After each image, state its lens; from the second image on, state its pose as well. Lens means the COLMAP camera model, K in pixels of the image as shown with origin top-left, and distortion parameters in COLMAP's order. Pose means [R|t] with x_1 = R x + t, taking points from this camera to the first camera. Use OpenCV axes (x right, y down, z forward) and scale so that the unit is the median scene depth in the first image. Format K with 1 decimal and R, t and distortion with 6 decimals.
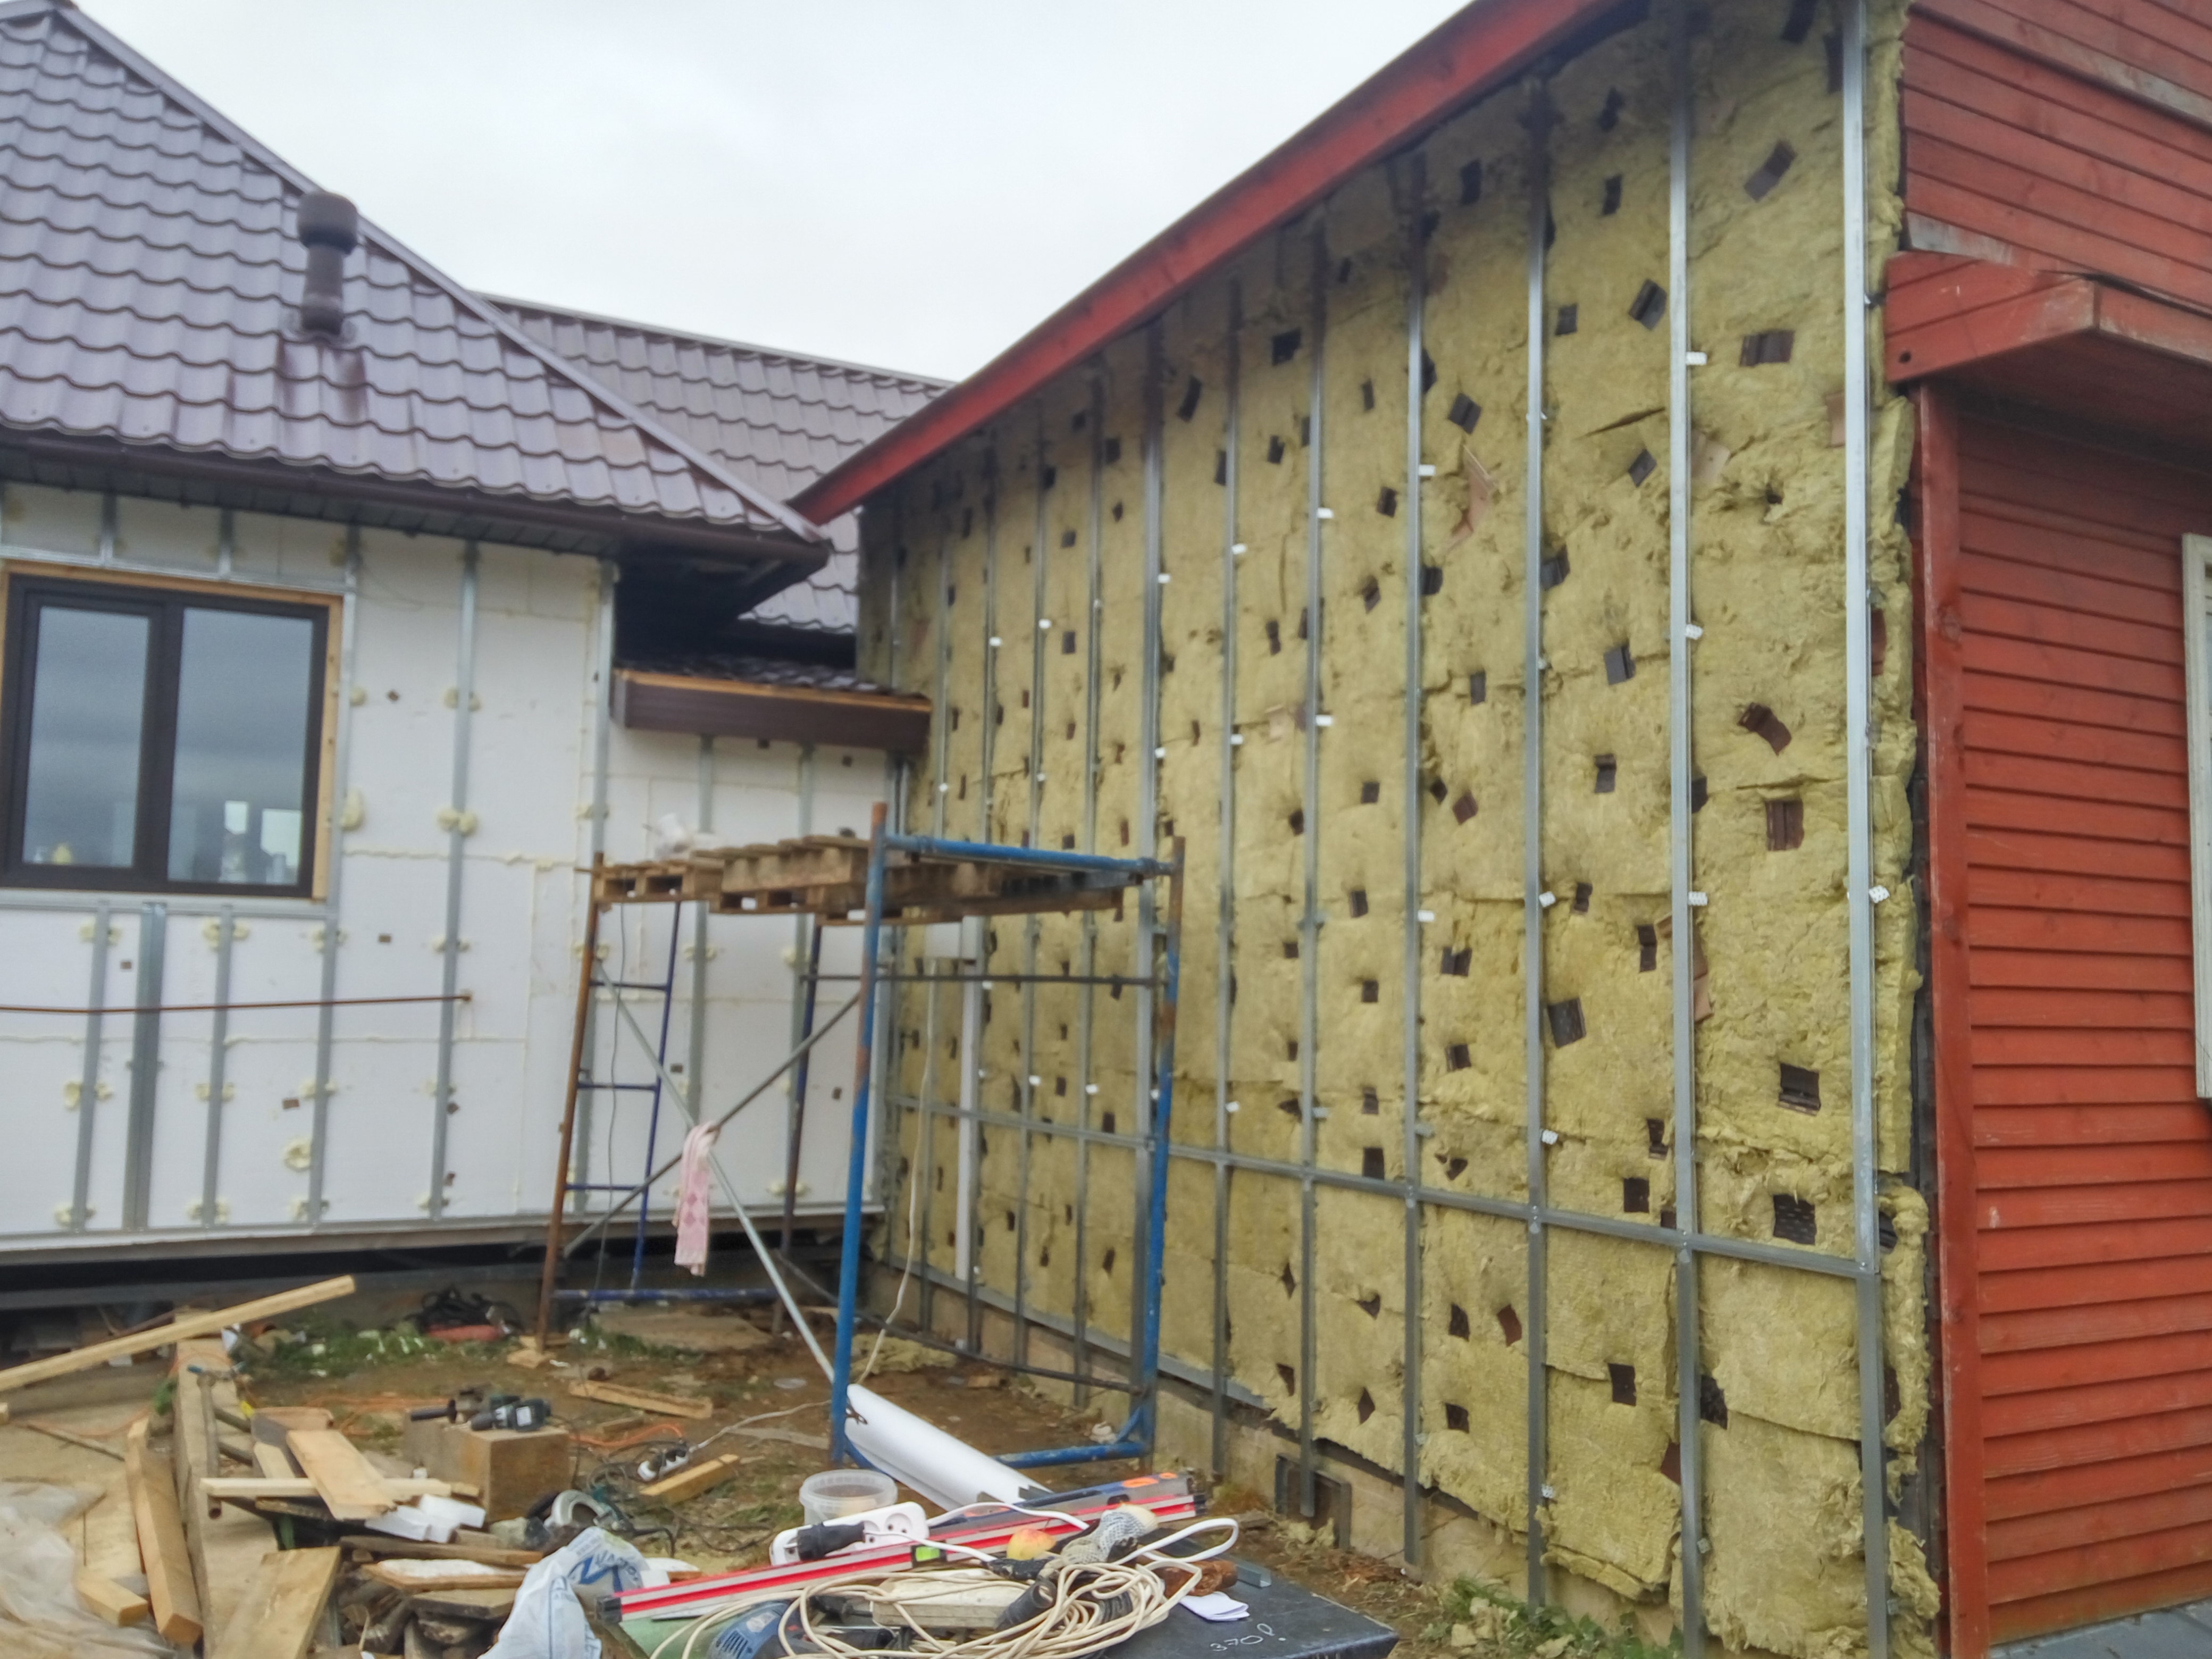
lens RADIAL K [[1751.0, 0, 1107.7], [0, 1751.0, 851.5], [0, 0, 1]] dist [0.115994, -0.182219]
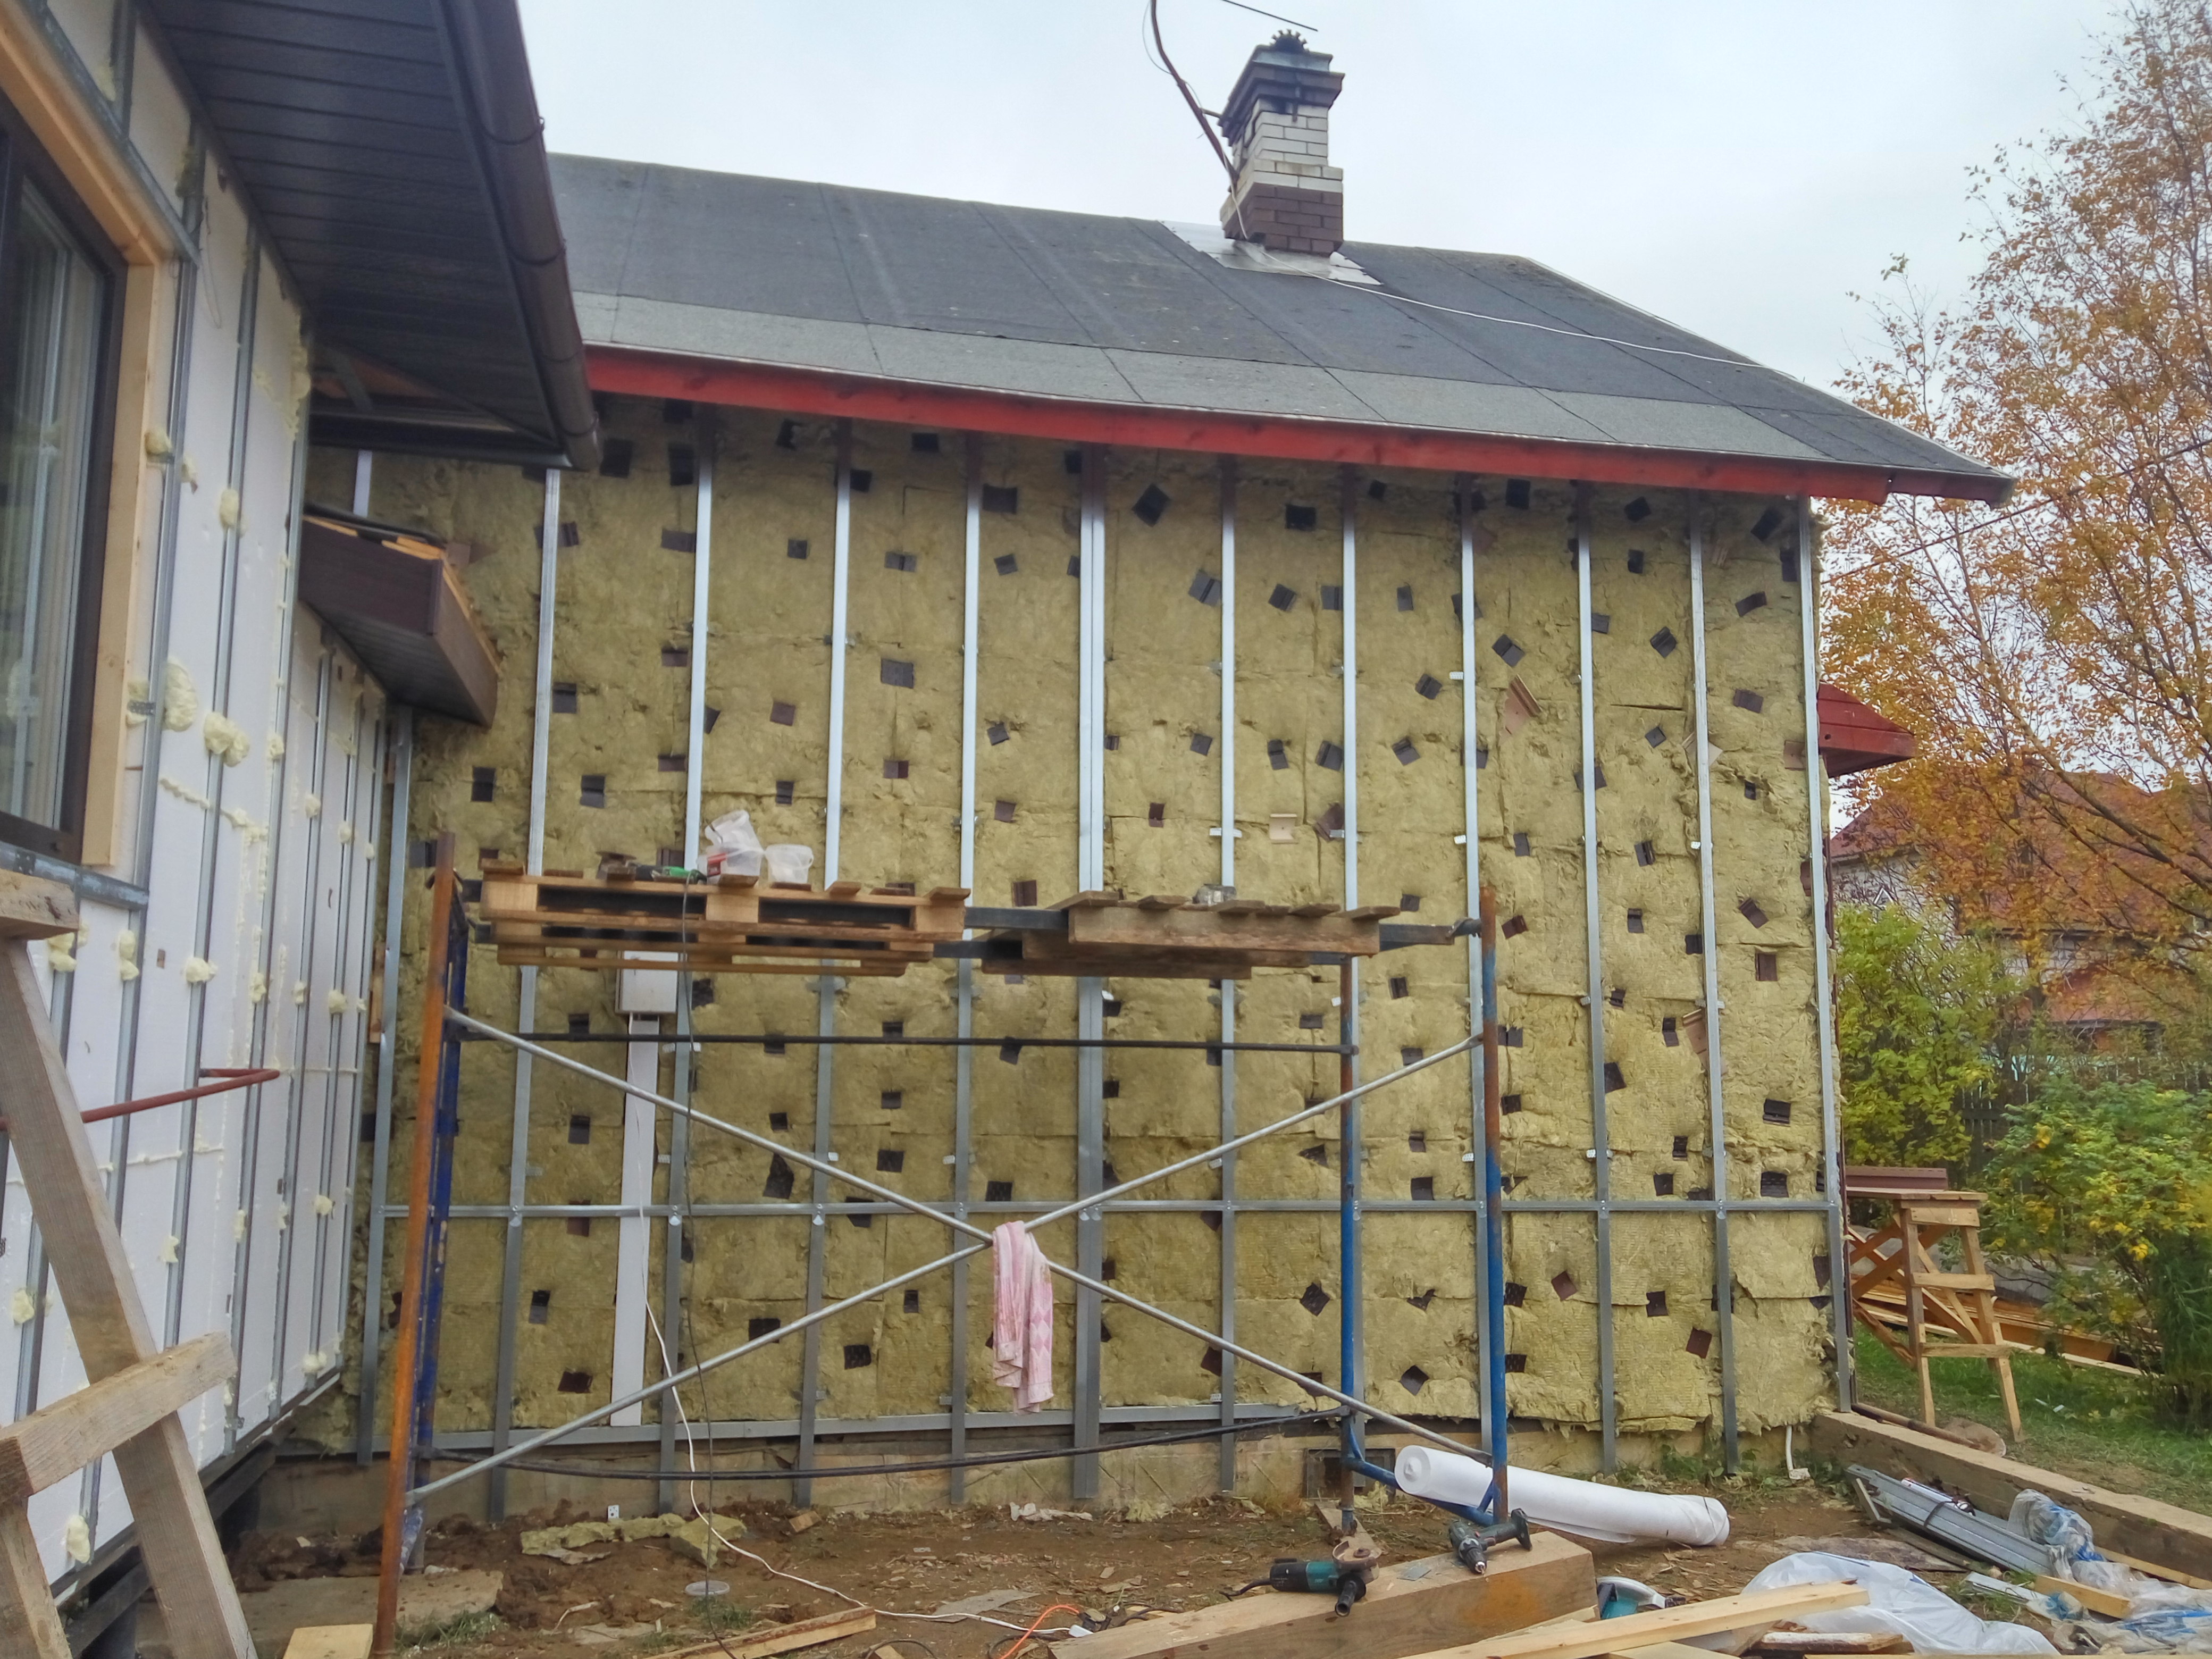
lens RADIAL K [[1751.0, 0, 1107.7], [0, 1751.0, 851.5], [0, 0, 1]] dist [0.115994, -0.182219]
pose [[0.278437, 0.105331, 0.954661, -1.374784], [-0.082229, 0.992933, -0.085570, 0.069309], [-0.956928, -0.054675, 0.285131, 1.003500]]
